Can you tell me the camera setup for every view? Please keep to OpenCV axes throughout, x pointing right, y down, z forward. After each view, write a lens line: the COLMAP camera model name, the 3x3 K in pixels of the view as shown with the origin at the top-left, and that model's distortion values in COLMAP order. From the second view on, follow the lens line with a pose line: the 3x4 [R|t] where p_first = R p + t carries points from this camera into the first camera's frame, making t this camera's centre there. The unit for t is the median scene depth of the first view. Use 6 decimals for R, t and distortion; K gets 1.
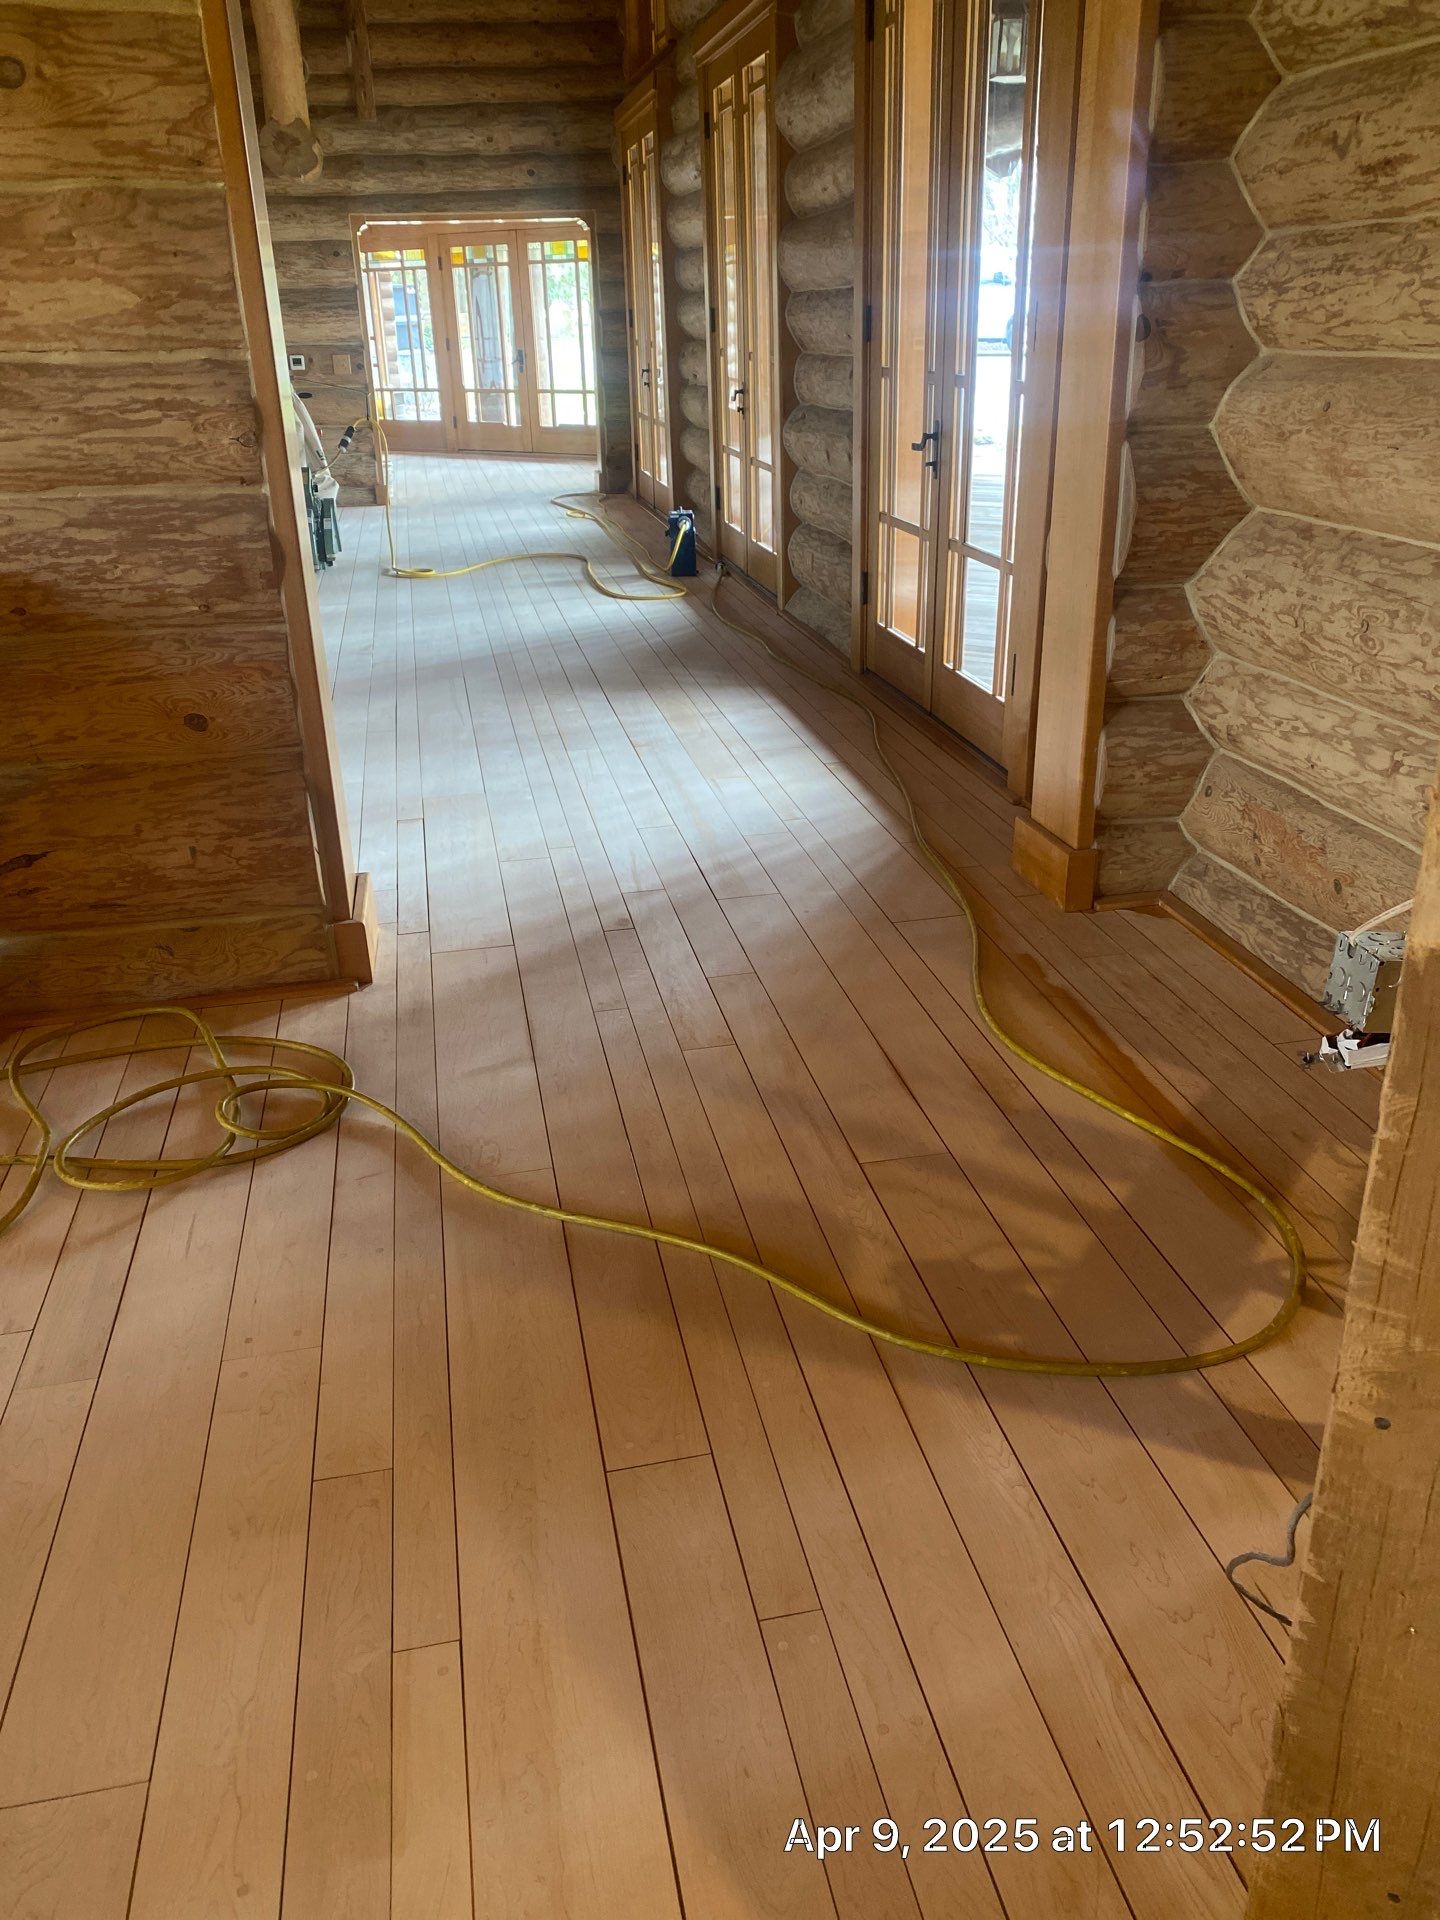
lens RADIAL K [[1473.9, 0, 743.1], [0, 1473.9, 957.3], [0, 0, 1]] dist [0.012319, -0.005363]
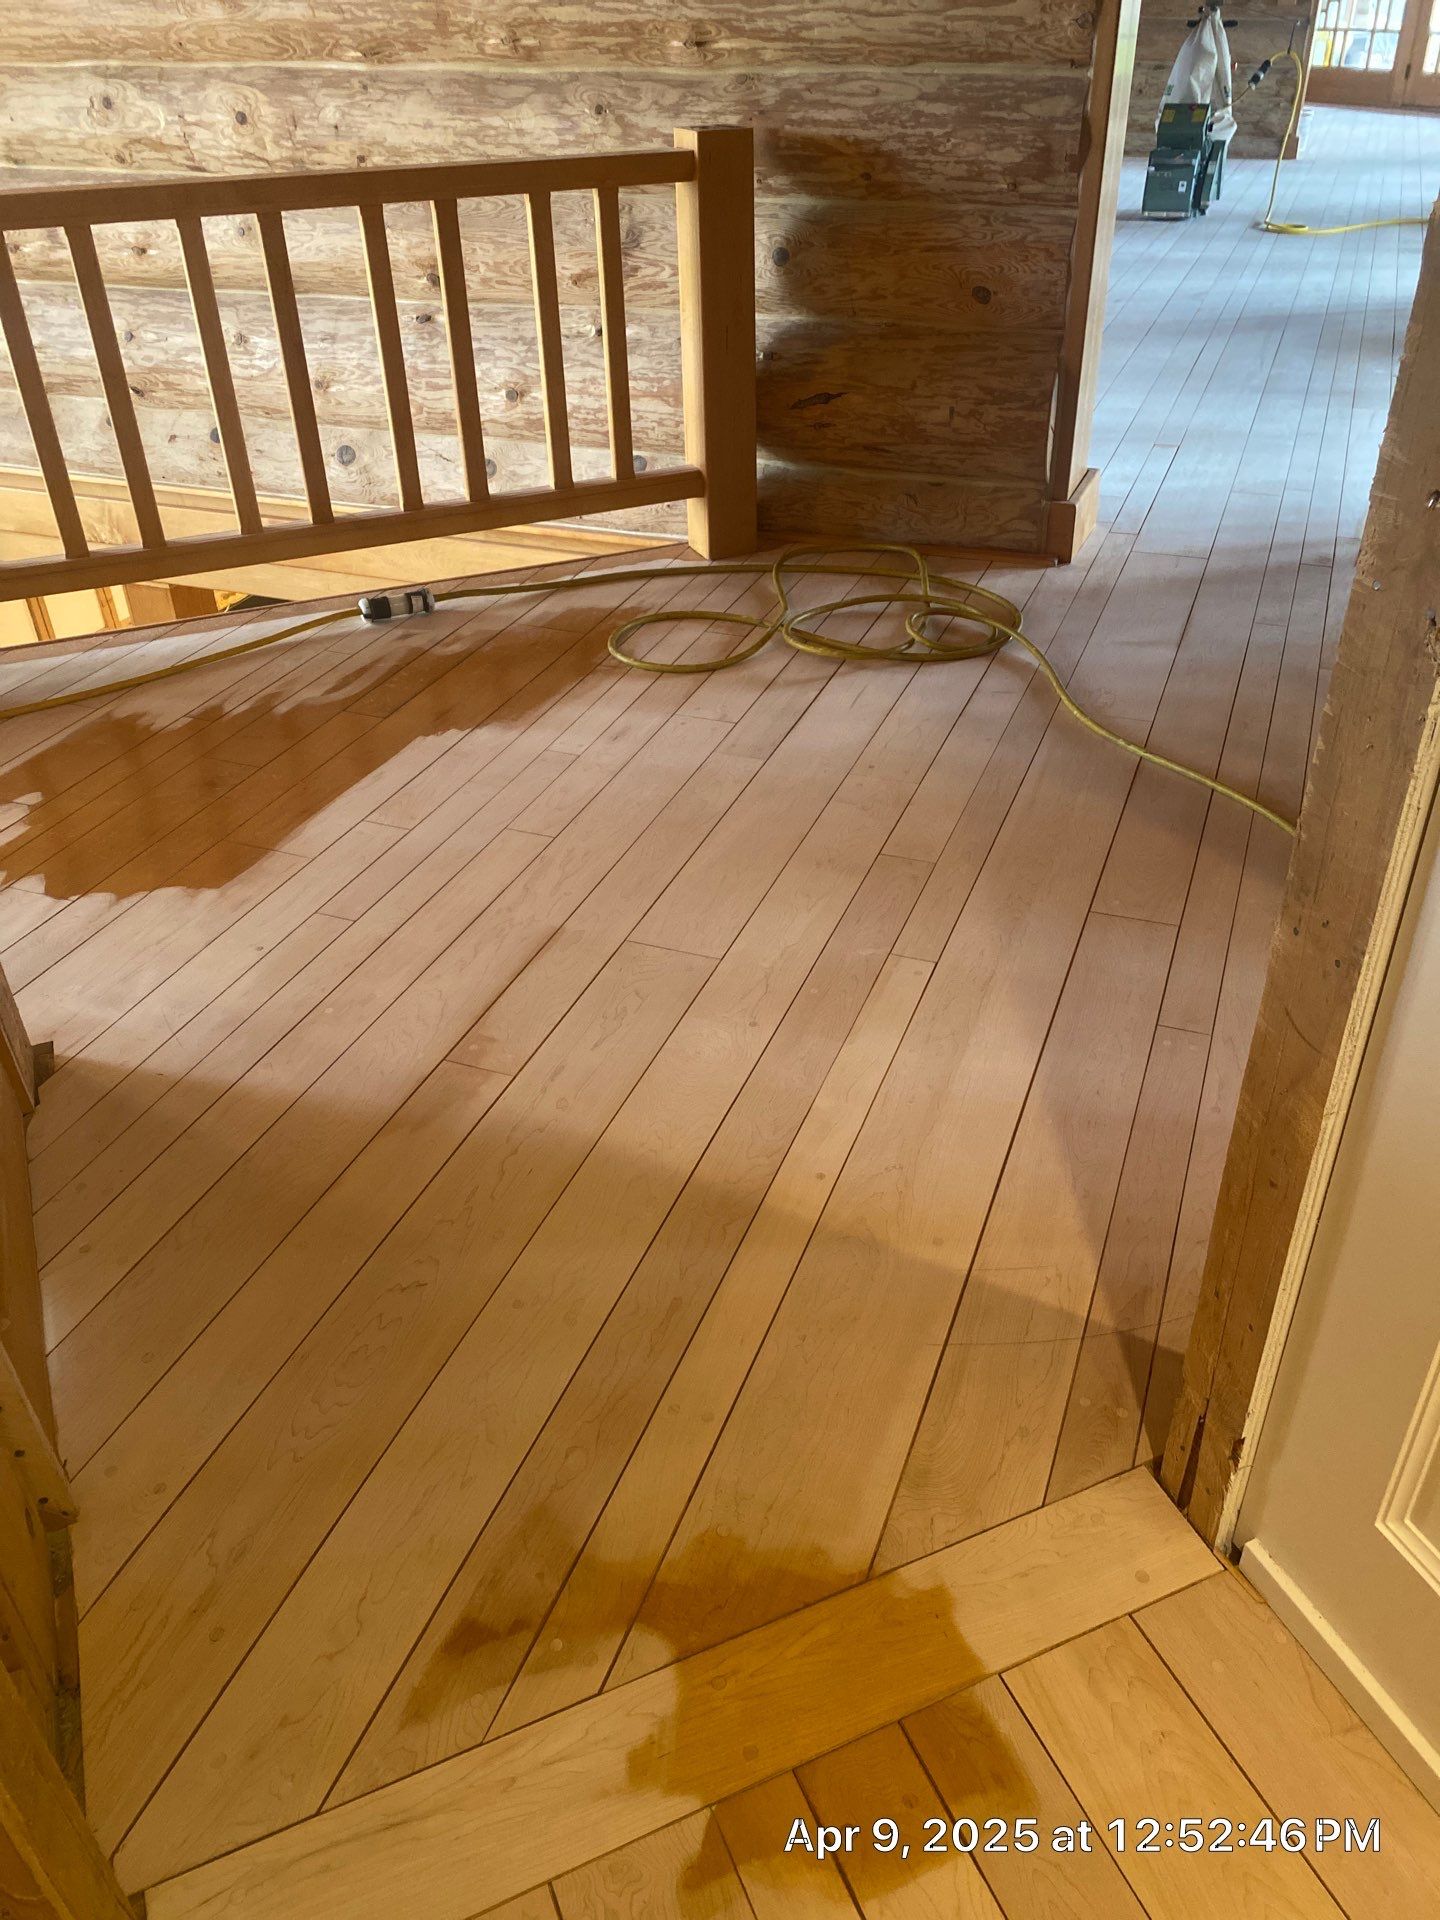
lens RADIAL K [[1458.8, 0, 724.4], [0, 1458.8, 951.1], [0, 0, 1]] dist [0.006007, 0.000316]
pose [[0.835863, 0.307559, -0.454688, 0.139030], [-0.216515, 0.945867, 0.241778, 0.093747], [0.504435, -0.103647, 0.857206, -0.134242]]
